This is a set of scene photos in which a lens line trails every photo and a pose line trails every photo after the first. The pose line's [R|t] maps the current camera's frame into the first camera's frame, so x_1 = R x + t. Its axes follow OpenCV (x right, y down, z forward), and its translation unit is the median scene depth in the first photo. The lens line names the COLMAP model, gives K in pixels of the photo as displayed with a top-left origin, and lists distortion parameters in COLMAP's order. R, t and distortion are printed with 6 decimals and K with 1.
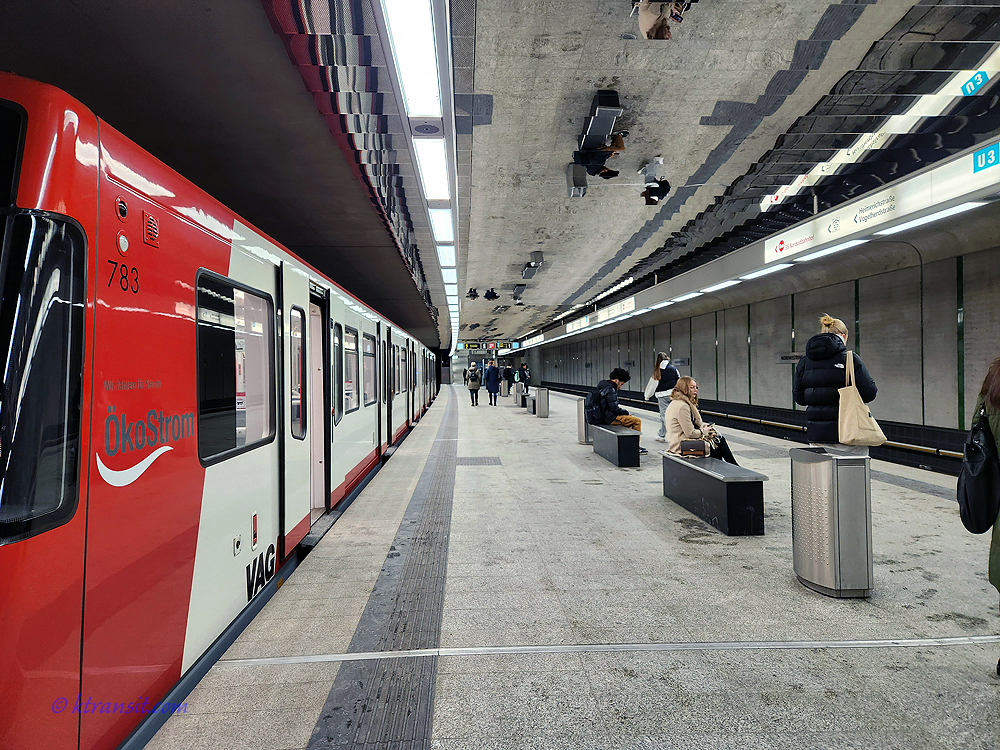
lens RADIAL K [[651.2, 0, 494.3], [0, 651.2, 361.3], [0, 0, 1]] dist [0.044849, -0.026155]
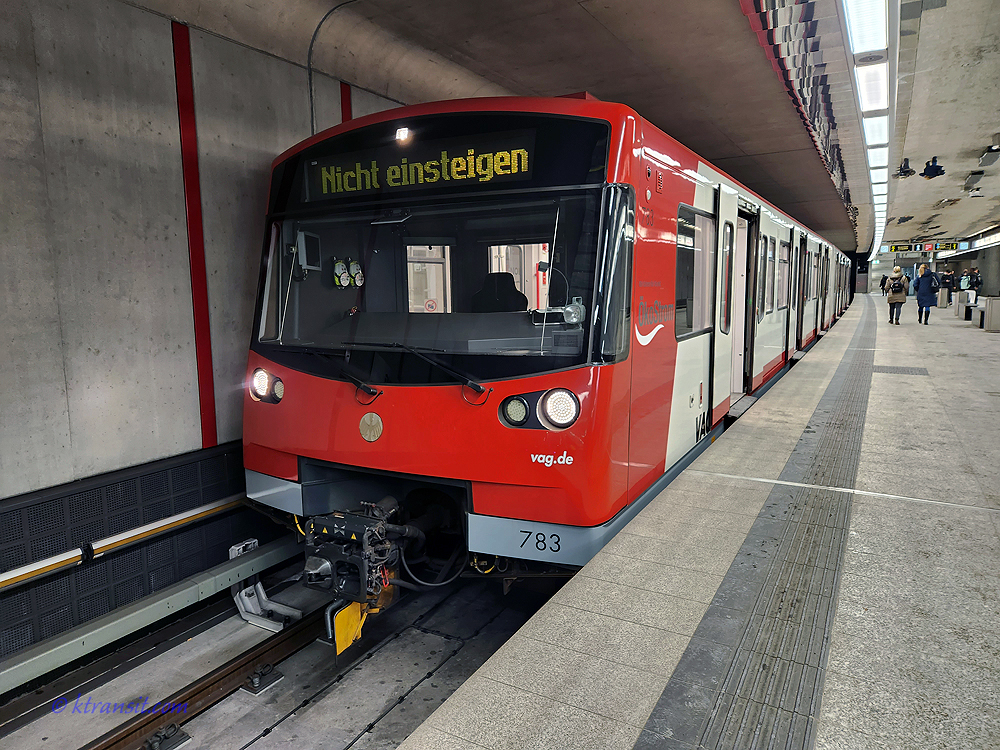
lens RADIAL K [[651.2, 0, 494.3], [0, 651.2, 361.3], [0, 0, 1]] dist [0.044849, -0.026155]
pose [[0.836673, 0.066425, -0.543659, 0.003533], [0.009886, 0.990625, 0.136252, 0.000380], [0.547613, -0.119373, 0.828173, -0.130596]]
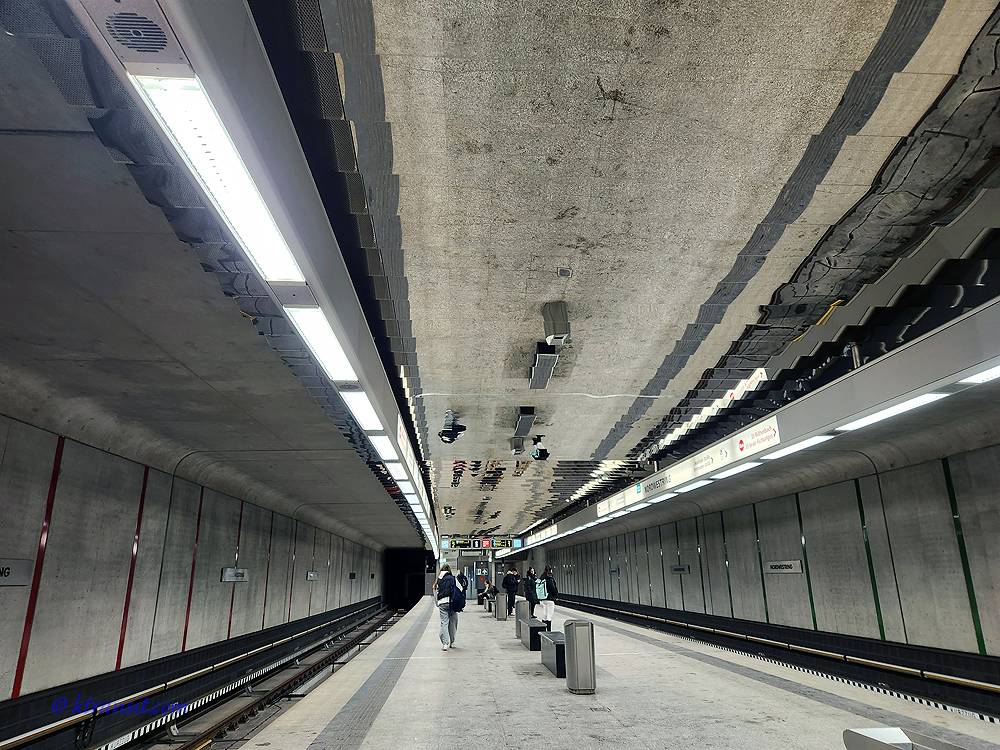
lens RADIAL K [[651.2, 0, 494.3], [0, 651.2, 361.3], [0, 0, 1]] dist [0.044849, -0.026155]
pose [[0.999993, 0.003829, -0.000332, 0.022614], [-0.003752, 0.953941, -0.299972, 0.008767], [-0.000832, 0.299971, 0.953948, 0.895421]]
